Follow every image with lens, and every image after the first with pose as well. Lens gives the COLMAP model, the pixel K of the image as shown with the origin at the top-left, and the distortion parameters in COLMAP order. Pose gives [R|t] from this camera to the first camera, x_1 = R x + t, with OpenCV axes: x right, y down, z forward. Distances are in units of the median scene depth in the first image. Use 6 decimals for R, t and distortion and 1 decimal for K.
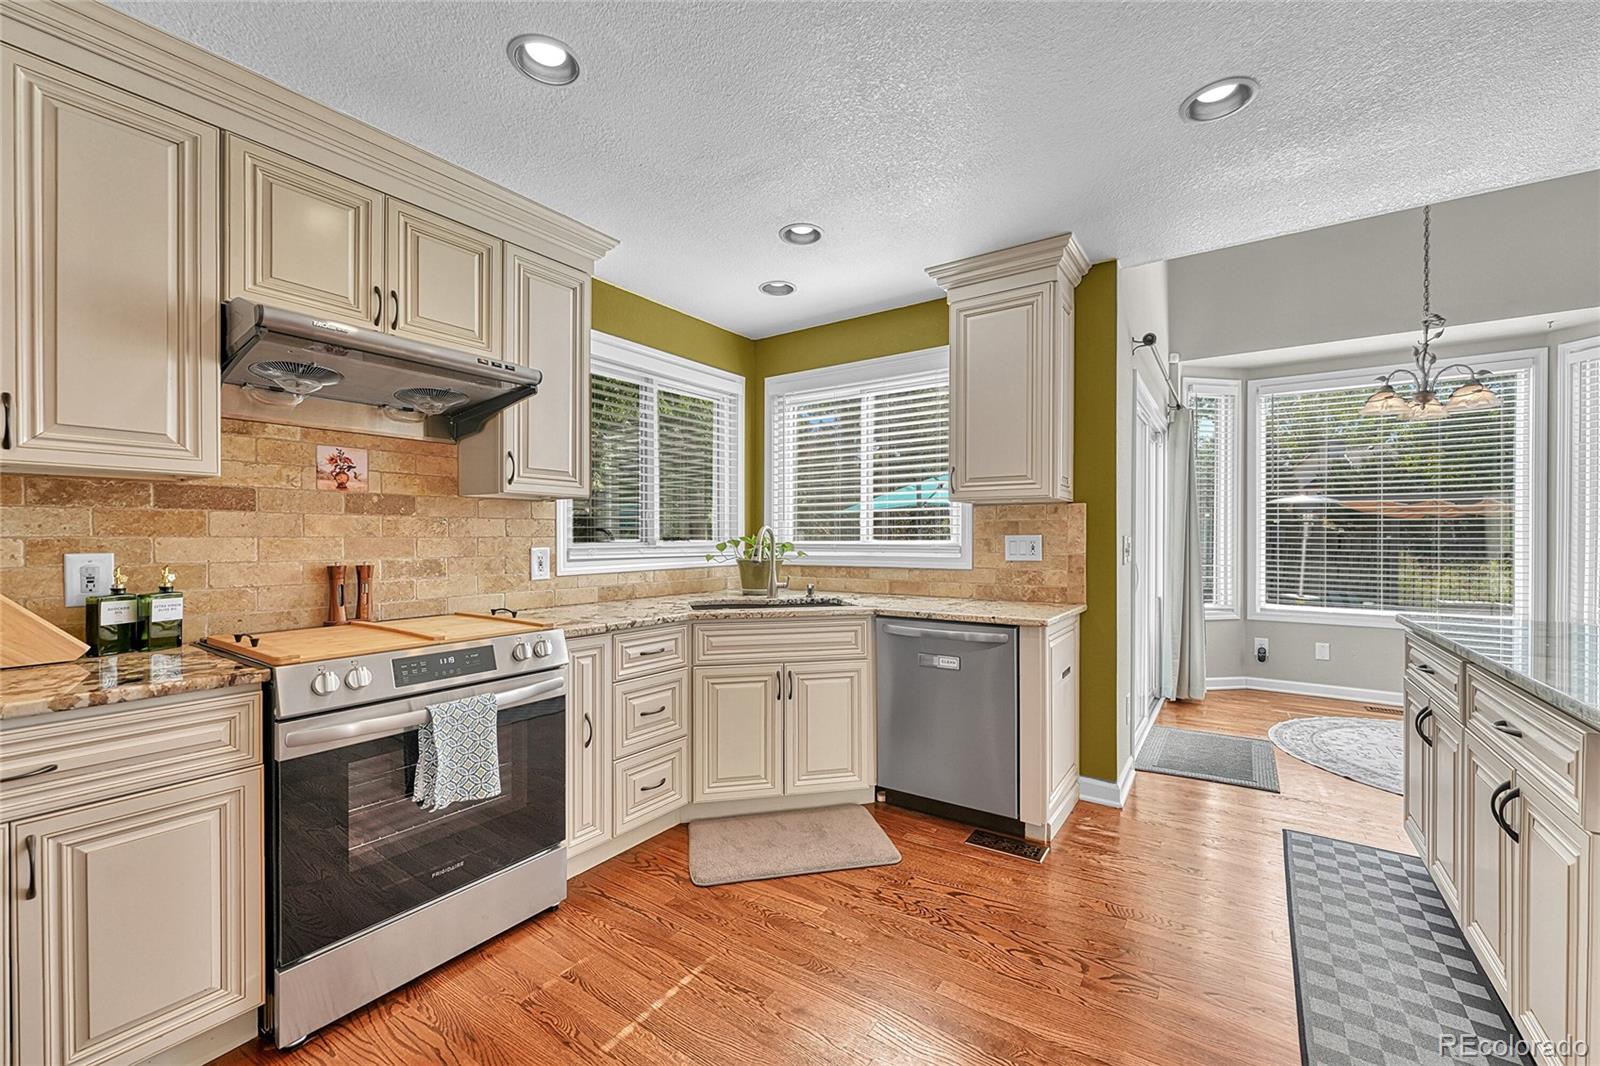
lens RADIAL K [[642.5, 0, 791.5], [0, 642.5, 537.9], [0, 0, 1]] dist [-0.007568, 0.001092]
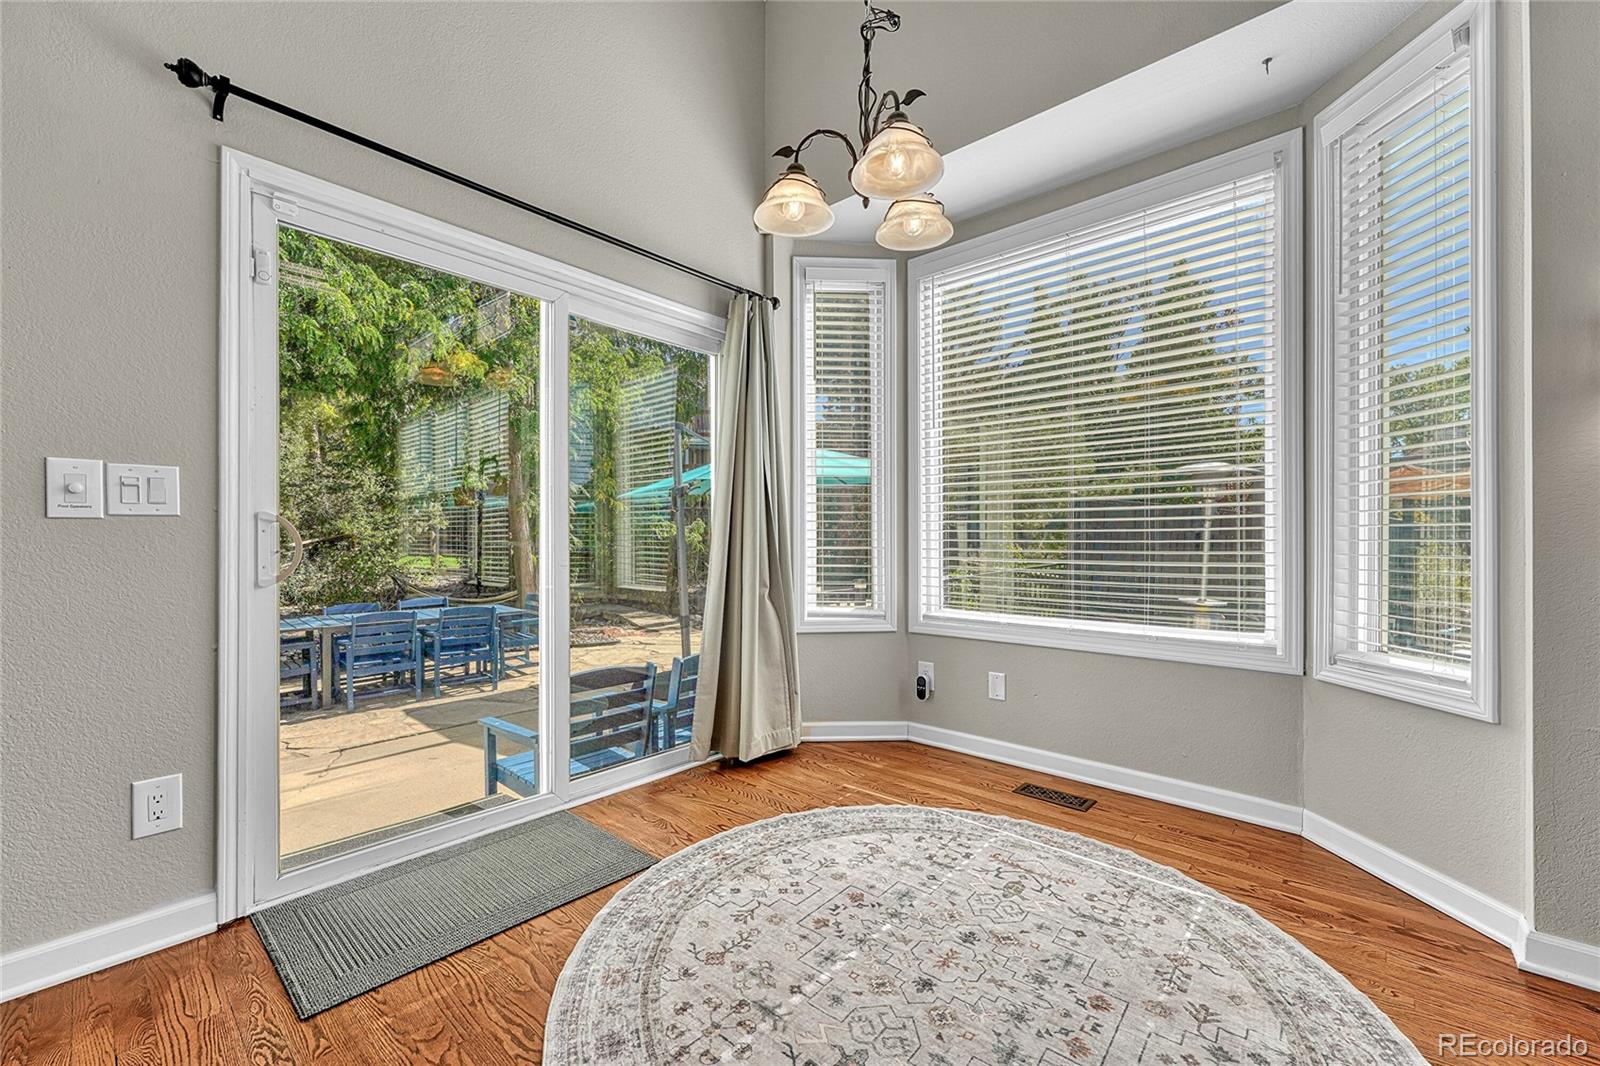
lens RADIAL K [[642.5, 0, 788.7], [0, 642.5, 537.4], [0, 0, 1]] dist [-0.007568, 0.001092]
pose [[0.992771, -0.004709, -0.119931, 1.300621], [0.003864, 0.999966, -0.007281, 0.070478], [0.119961, 0.006765, 0.992756, 0.665797]]
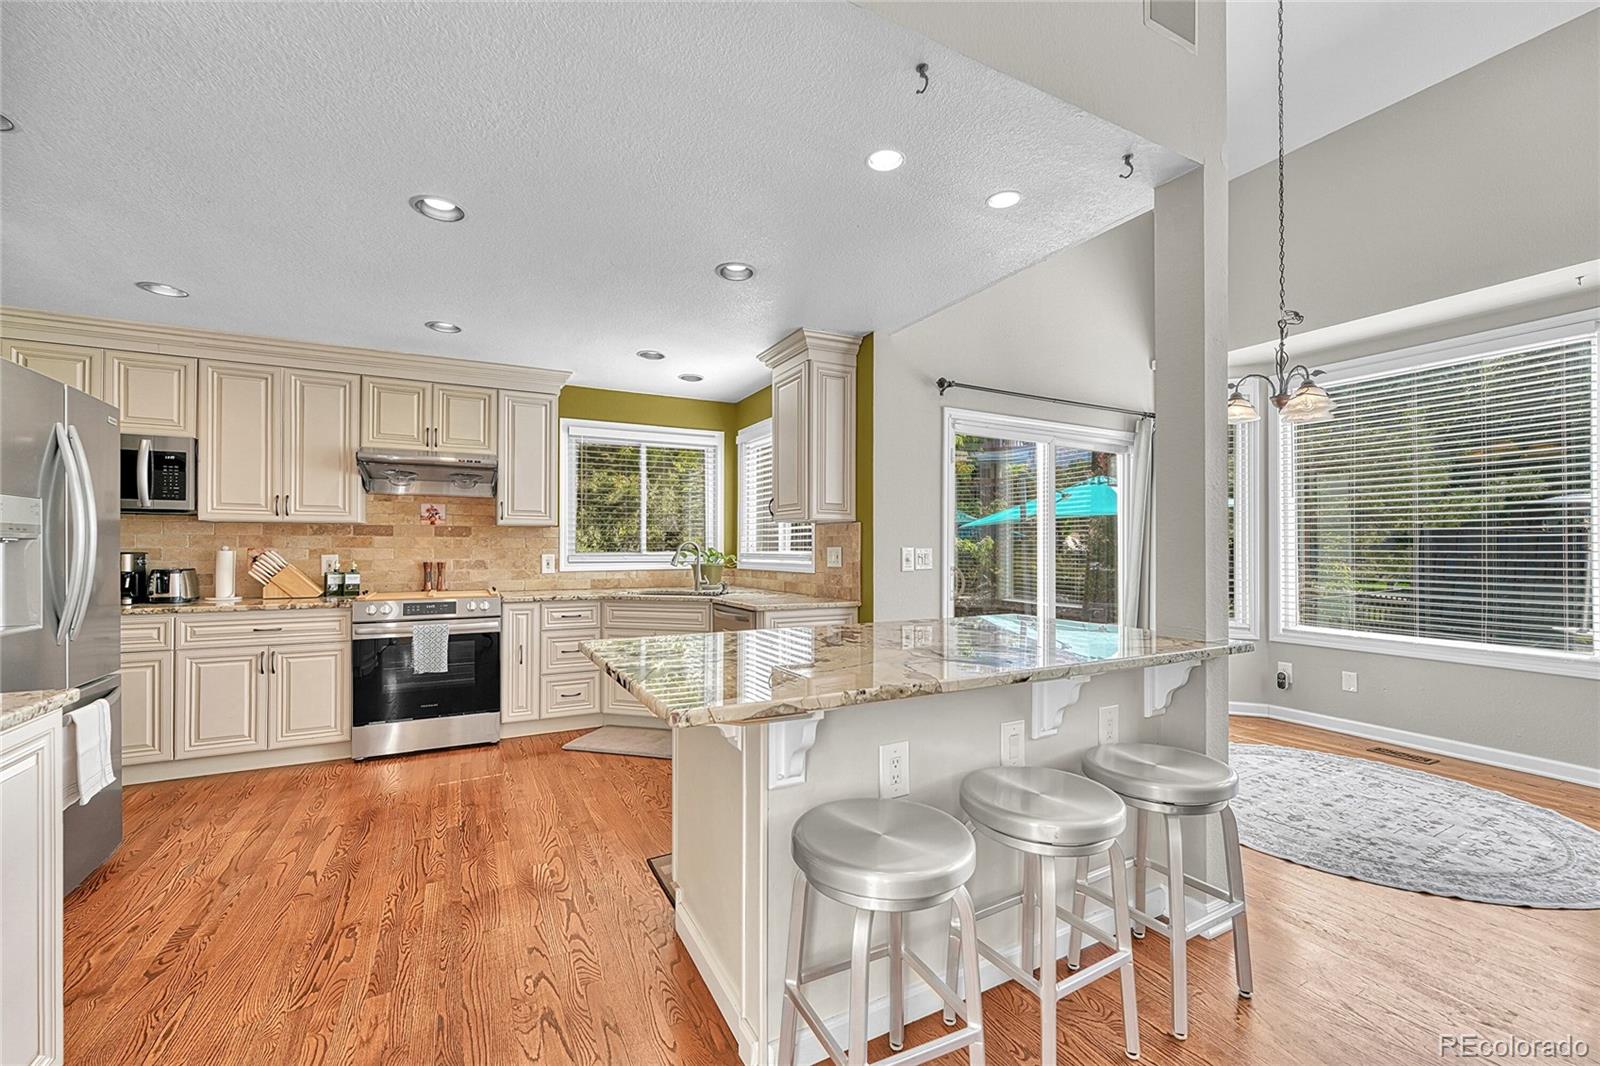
lens RADIAL K [[642.5, 0, 786.3], [0, 642.5, 539.3], [0, 0, 1]] dist [-0.007568, 0.001092]
pose [[0.885193, -0.004874, -0.465199, 1.029043], [-0.002125, 0.999892, -0.014519, -0.001750], [0.465220, 0.013841, 0.885087, -0.227446]]
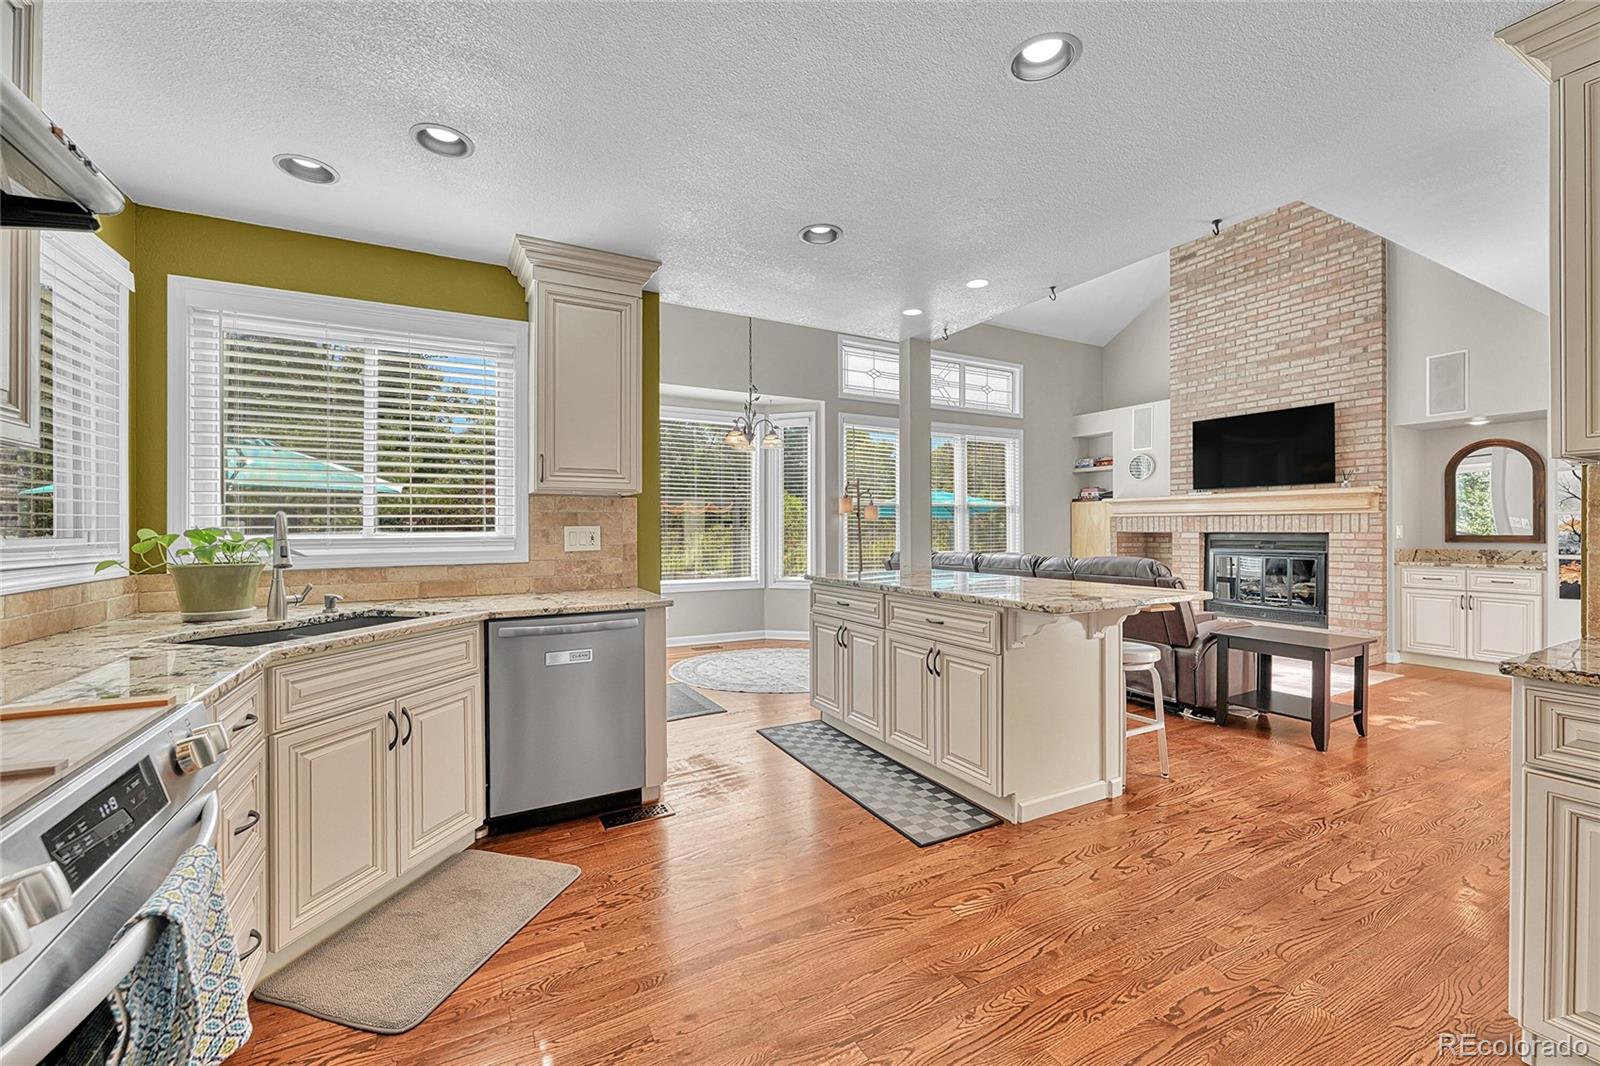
lens RADIAL K [[642.5, 0, 809.7], [0, 642.5, 531.2], [0, 0, 1]] dist [-0.007568, 0.001092]
pose [[0.444462, -0.007380, 0.895767, -0.477719], [0.005895, 0.999969, 0.005314, 0.000593], [-0.895778, 0.002918, 0.444492, 0.252835]]
